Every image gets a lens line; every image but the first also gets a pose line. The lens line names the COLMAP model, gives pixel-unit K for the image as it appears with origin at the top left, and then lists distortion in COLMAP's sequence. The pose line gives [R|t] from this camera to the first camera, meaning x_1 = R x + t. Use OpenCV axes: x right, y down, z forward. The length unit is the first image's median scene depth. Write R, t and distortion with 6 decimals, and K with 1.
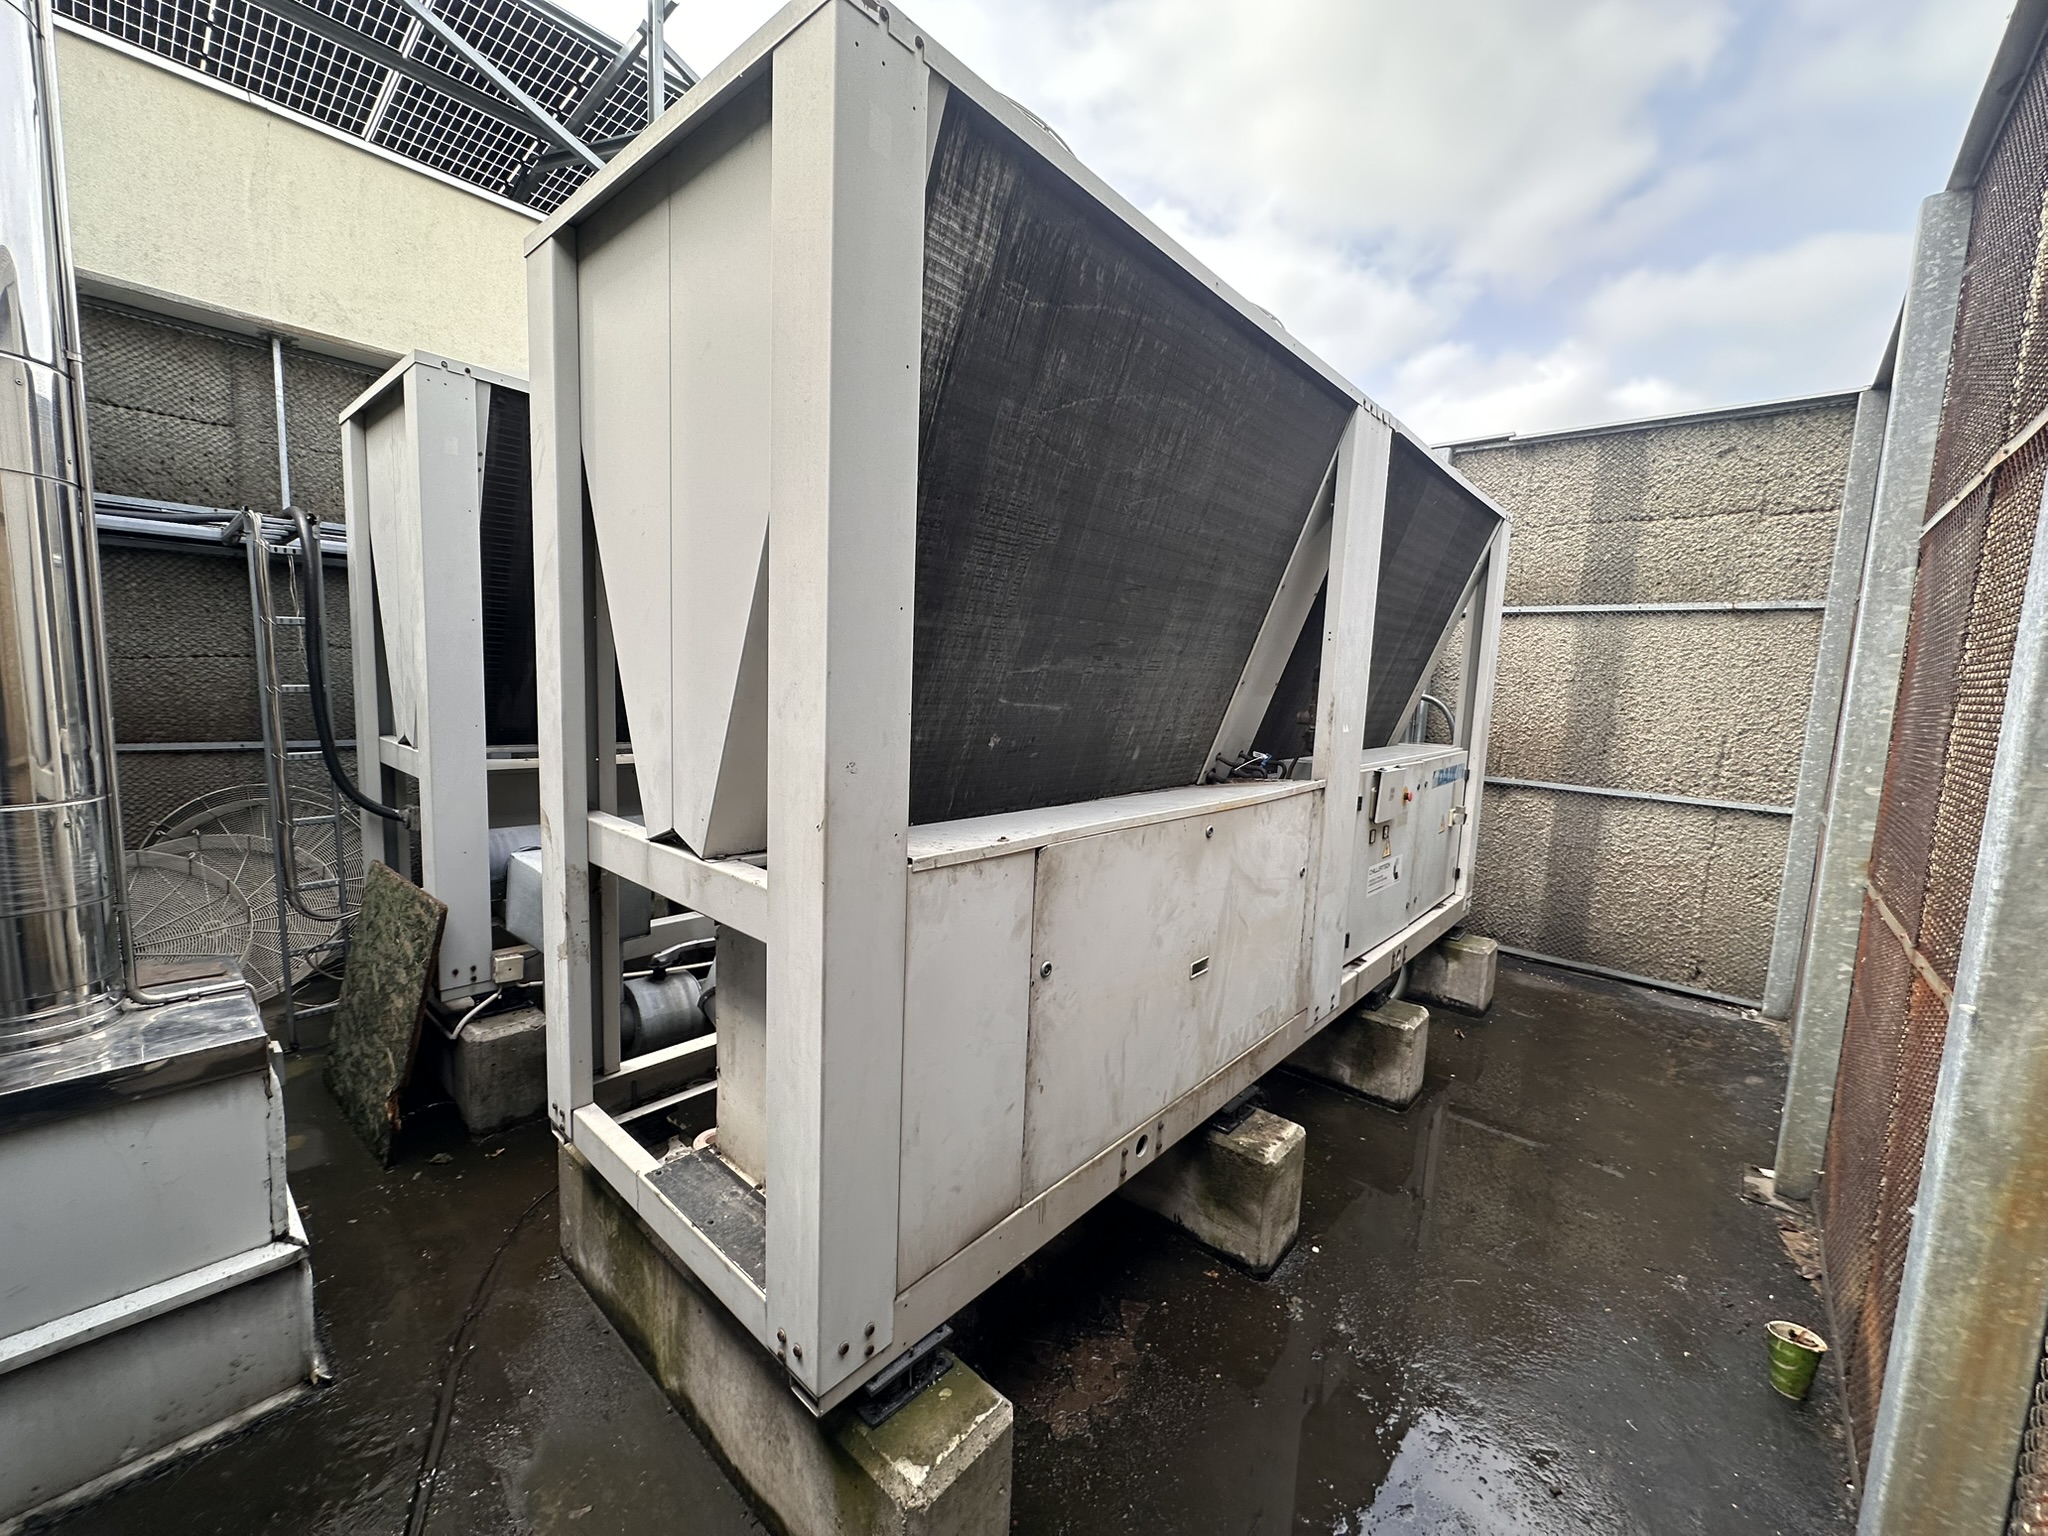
lens RADIAL K [[804.7, 0, 1024.0], [0, 804.7, 768.0], [0, 0, 1]] dist [-0.001996, -0.000358]
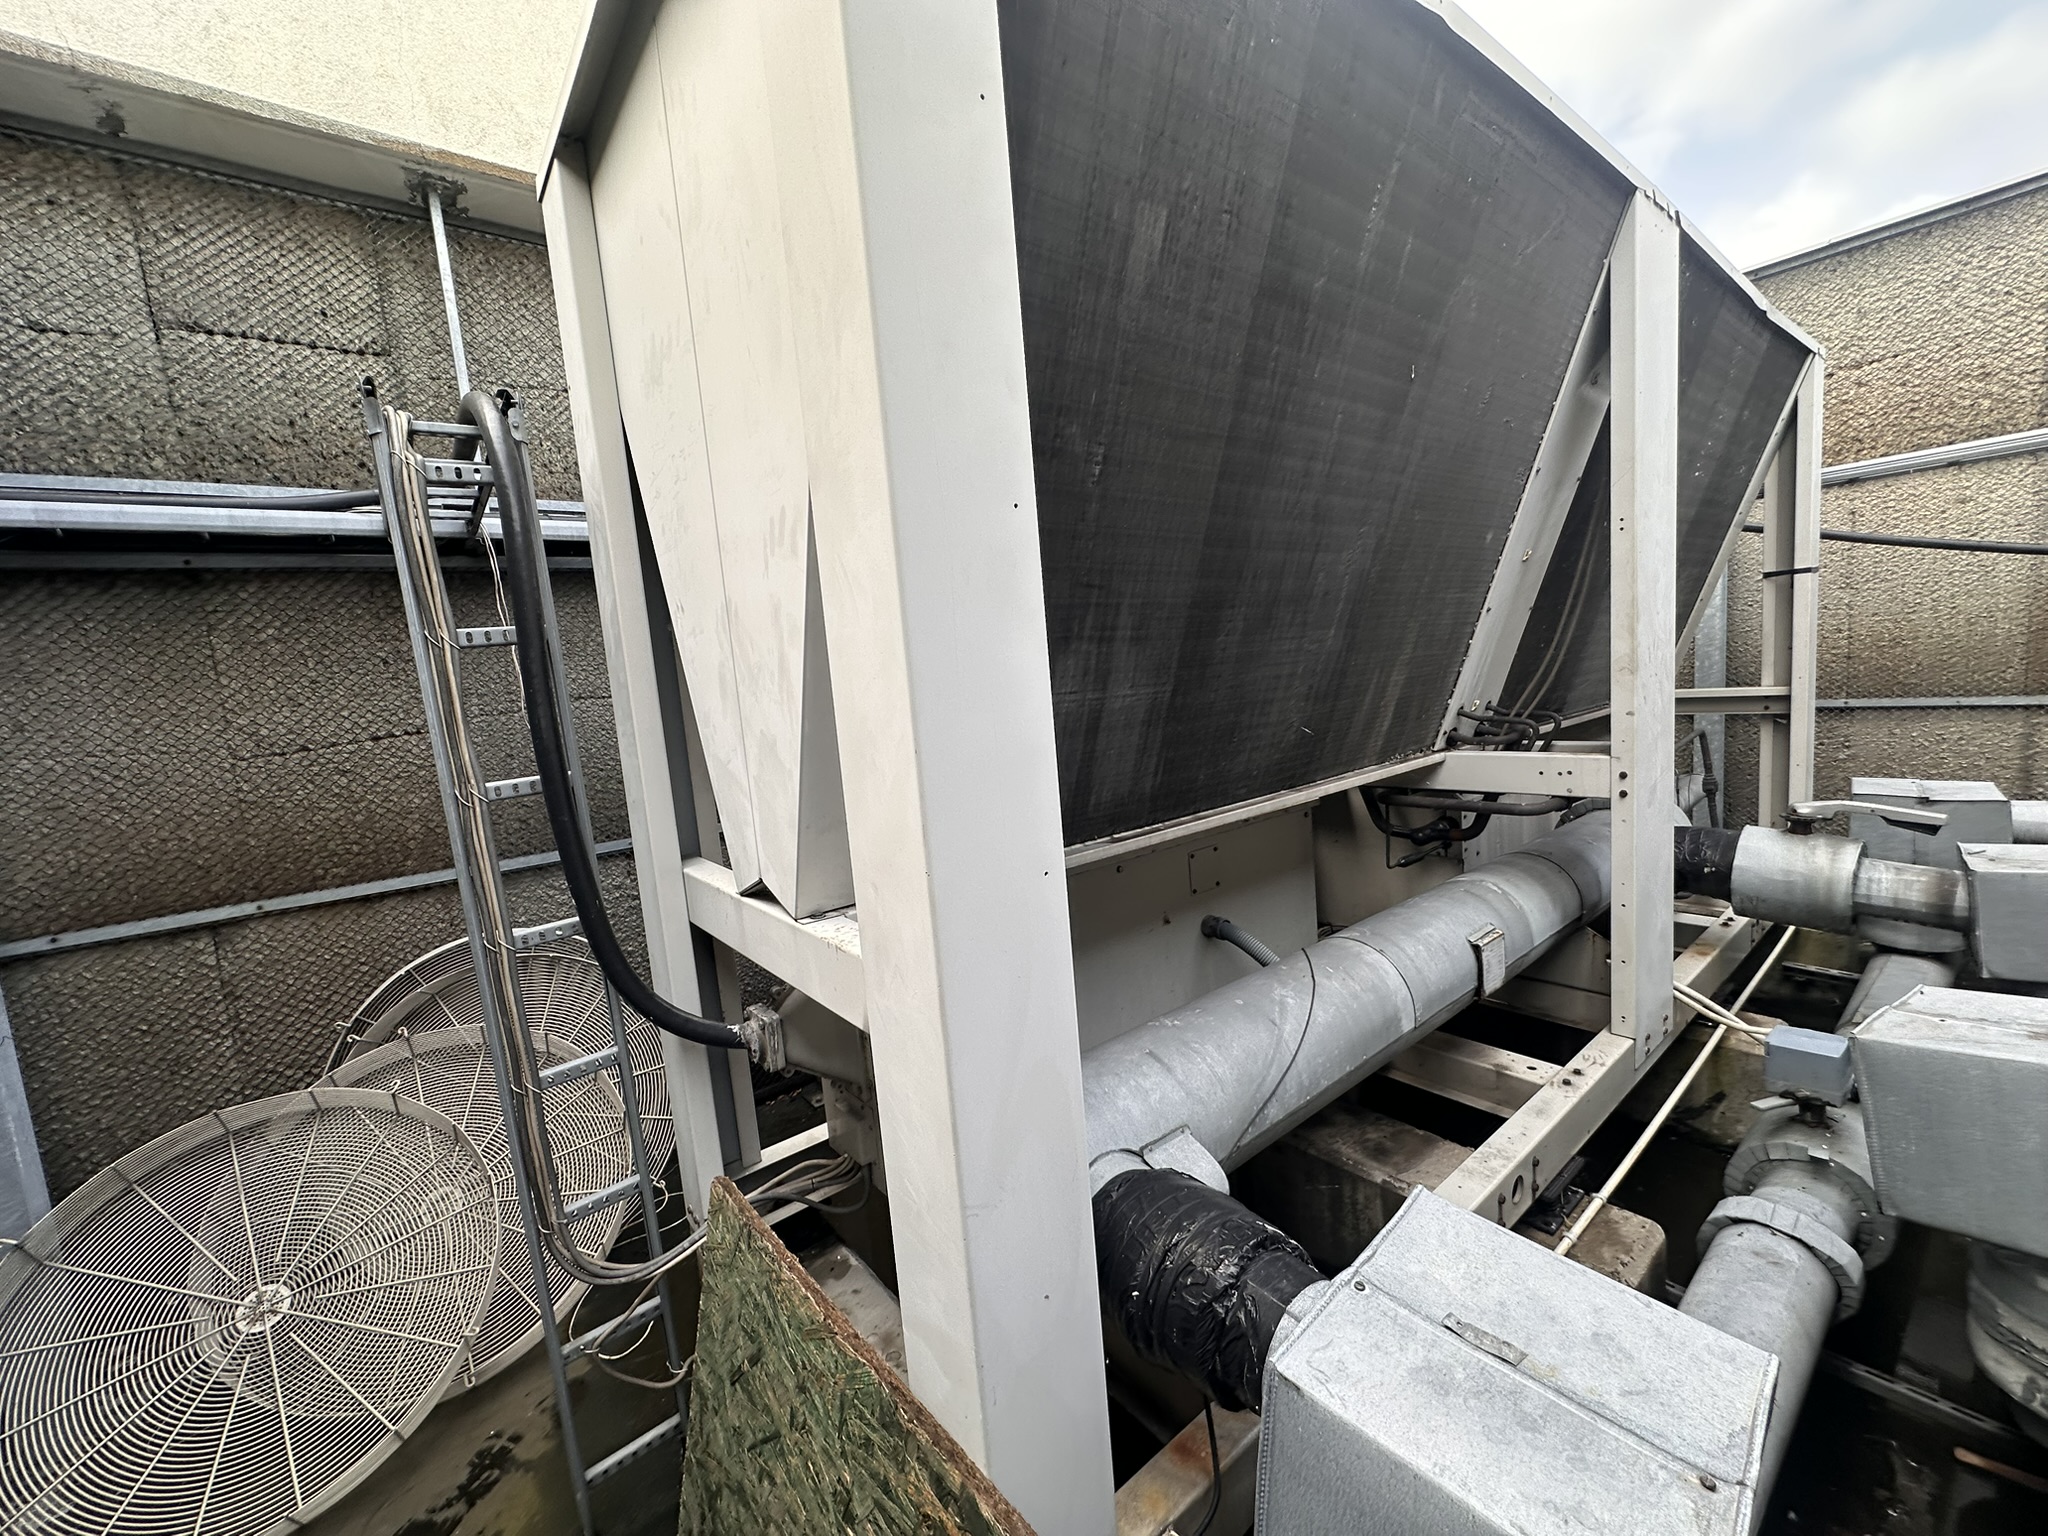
lens RADIAL K [[811.5, 0, 1021.7], [0, 811.5, 768.0], [0, 0, 1]] dist [-0.001756, 0.000121]
pose [[0.975065, -0.103560, -0.196272, -0.475293], [0.104658, 0.994497, -0.004800, -0.068860], [0.195689, -0.015861, 0.980538, 0.537499]]
